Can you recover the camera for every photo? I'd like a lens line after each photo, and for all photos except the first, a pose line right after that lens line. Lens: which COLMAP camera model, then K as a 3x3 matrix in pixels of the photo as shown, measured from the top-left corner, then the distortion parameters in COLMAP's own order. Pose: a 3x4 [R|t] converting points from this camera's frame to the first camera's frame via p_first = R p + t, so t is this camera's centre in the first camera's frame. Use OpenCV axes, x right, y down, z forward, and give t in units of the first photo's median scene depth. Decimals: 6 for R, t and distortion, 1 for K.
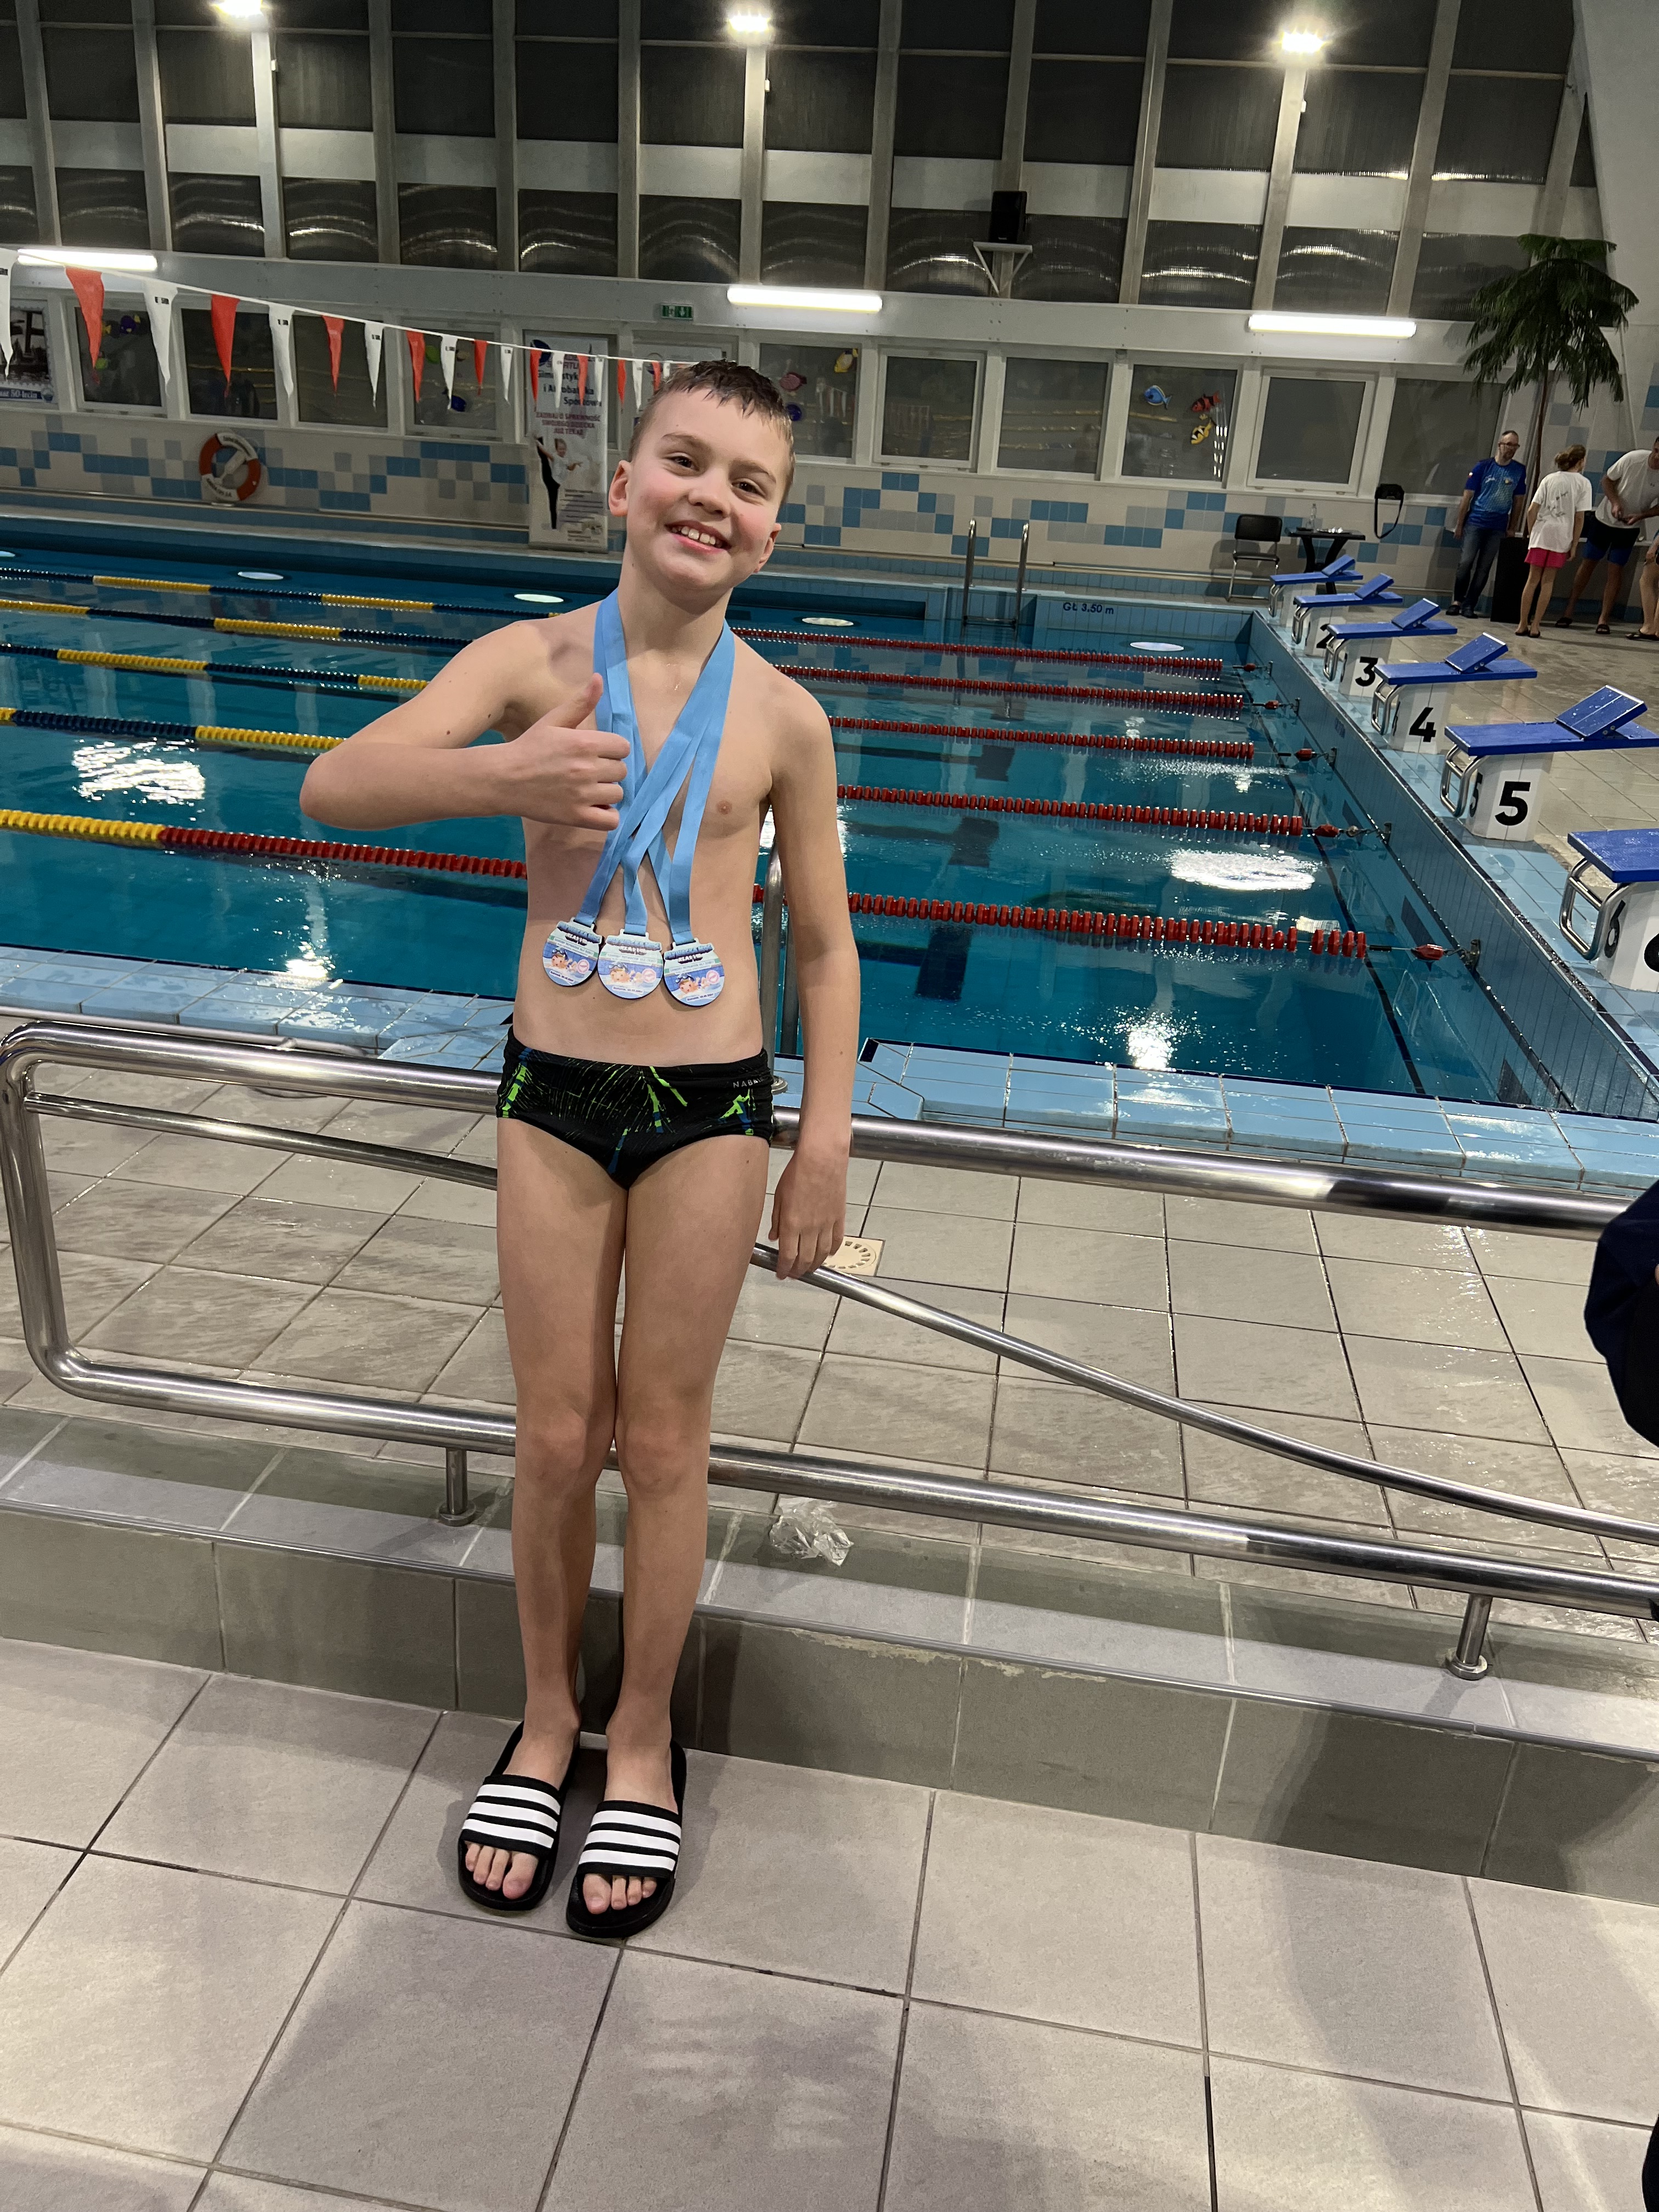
lens RADIAL K [[1649.9, 0, 831.0], [0, 1649.9, 1110.2], [0, 0, 1]] dist [-0.005111, -0.011629]
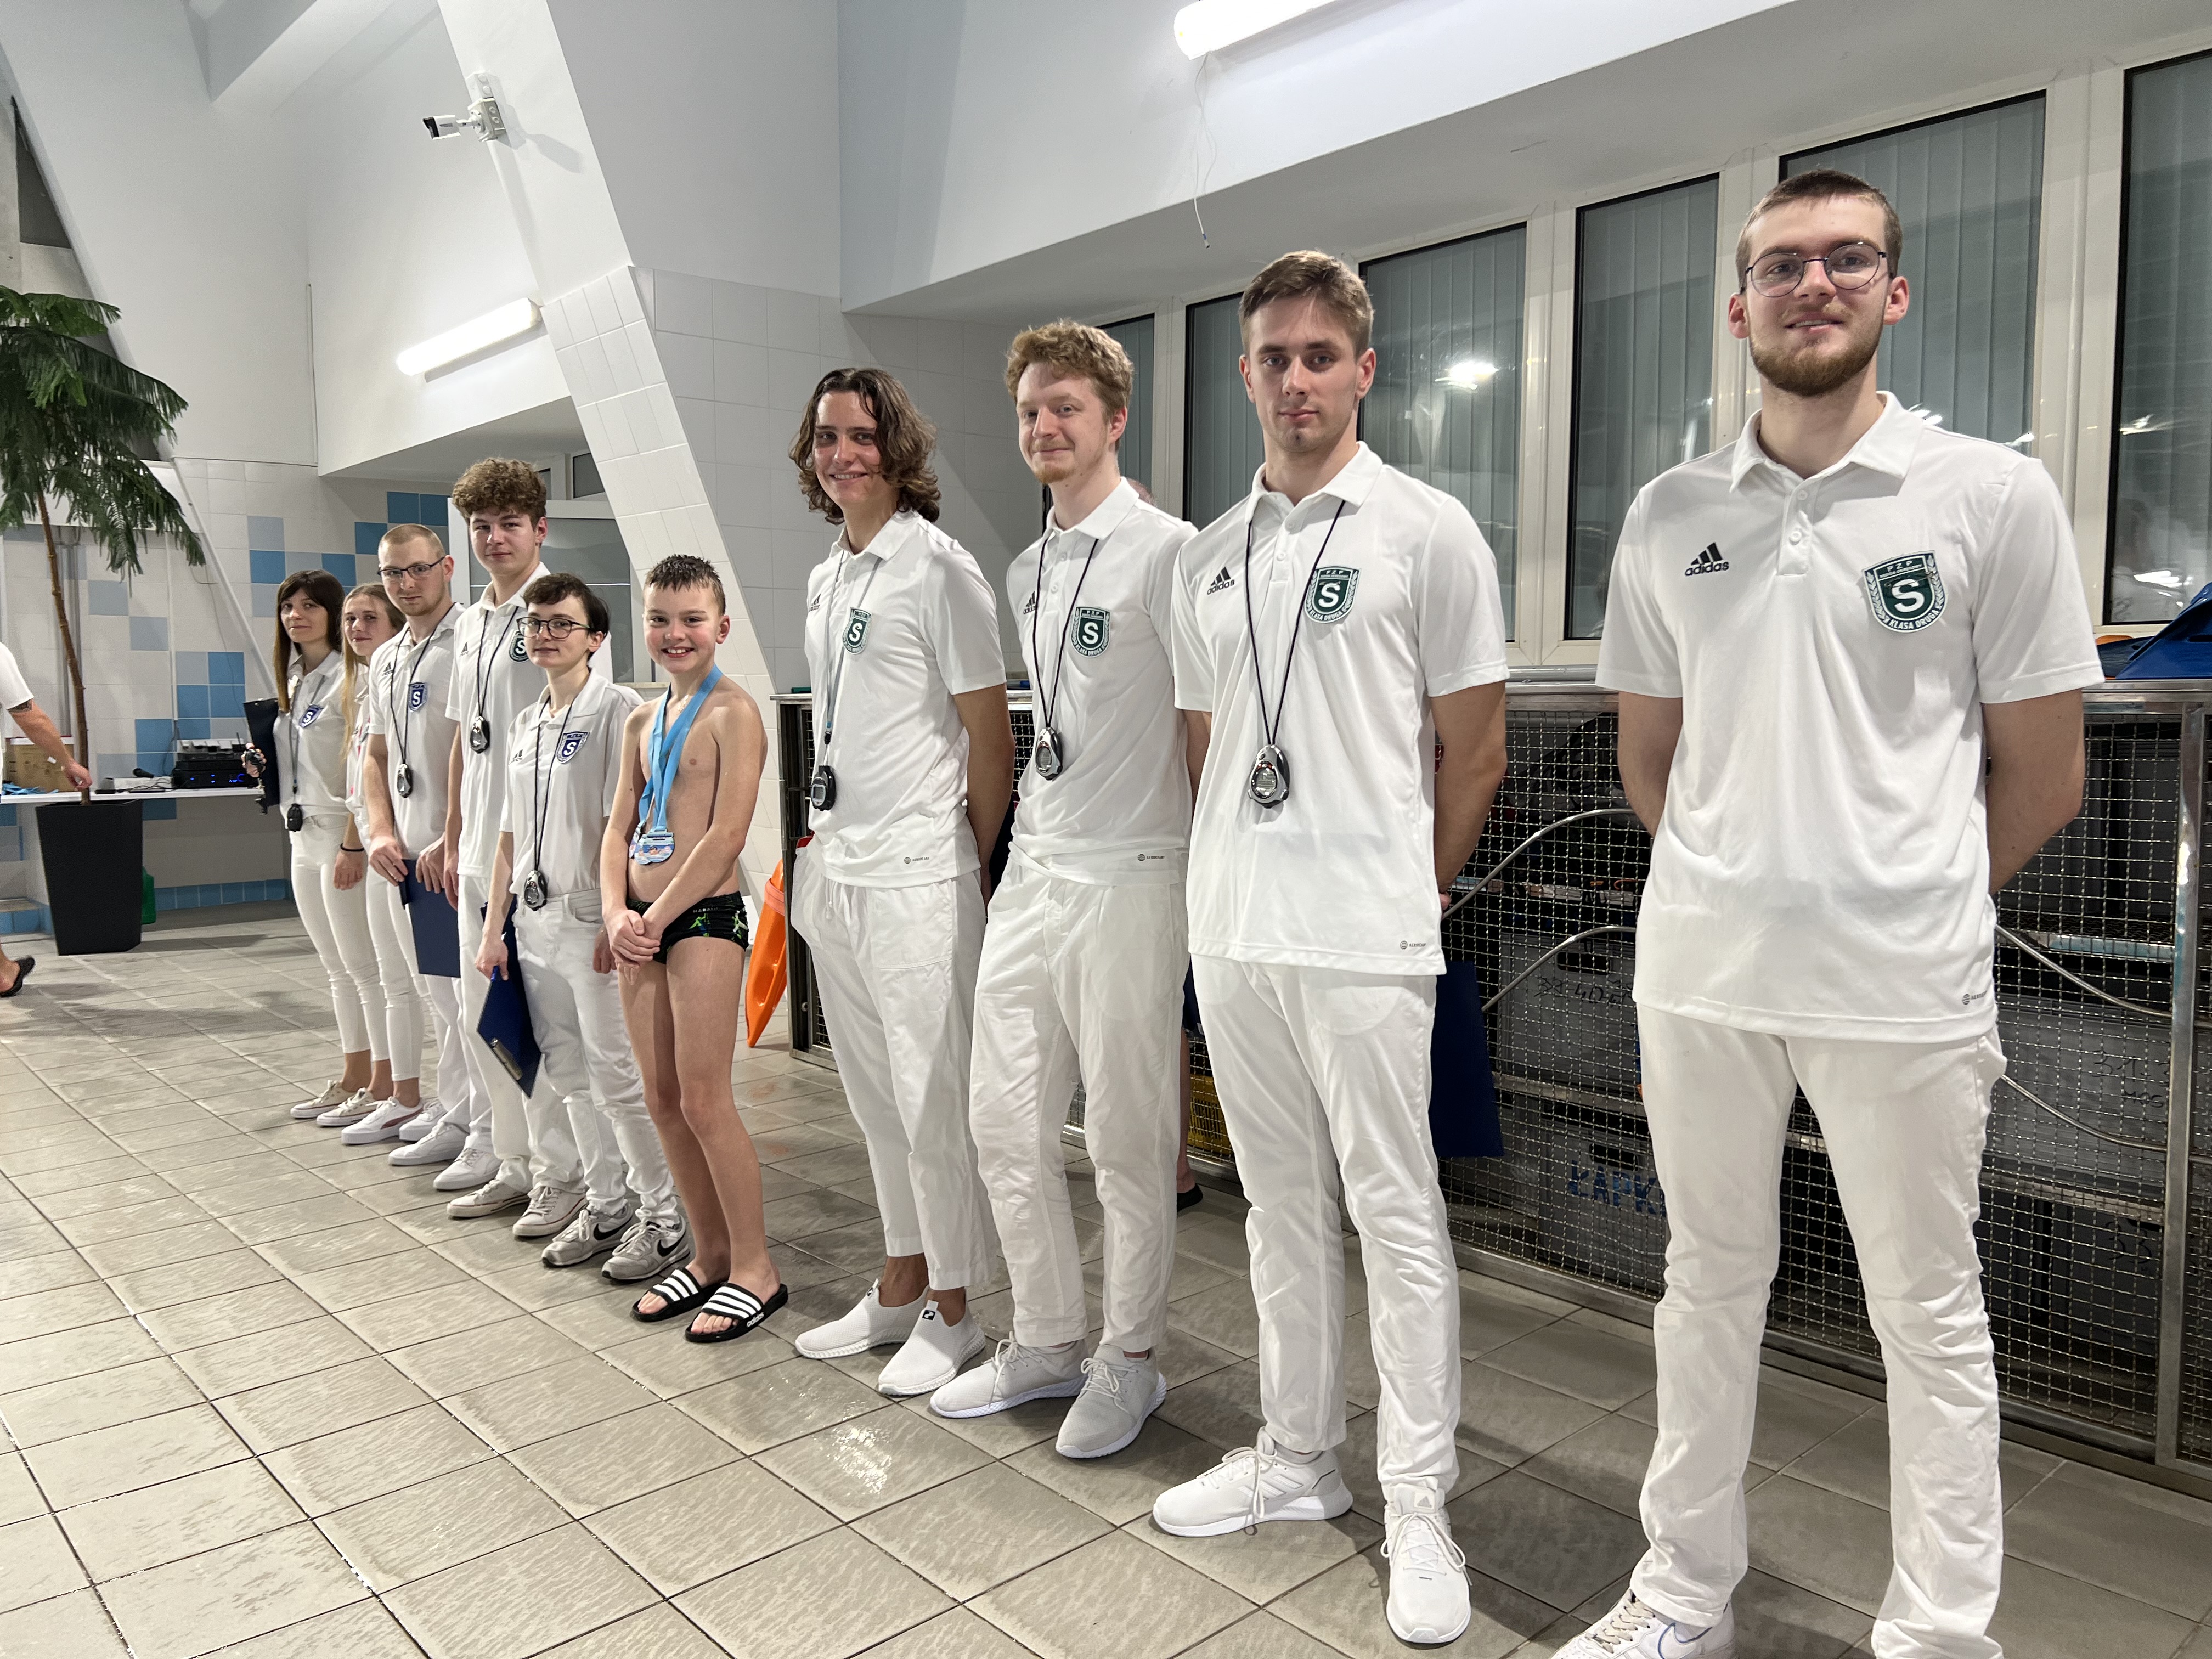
lens RADIAL K [[1649.9, 0, 1108.4], [0, 1649.9, 829.2], [0, 0, 1]] dist [-0.005111, -0.011629]
pose [[0.623423, -0.129869, 0.771024, 0.228317], [0.341567, 0.932275, -0.119149, -0.174077], [-0.703332, 0.337636, 0.625560, 0.460192]]
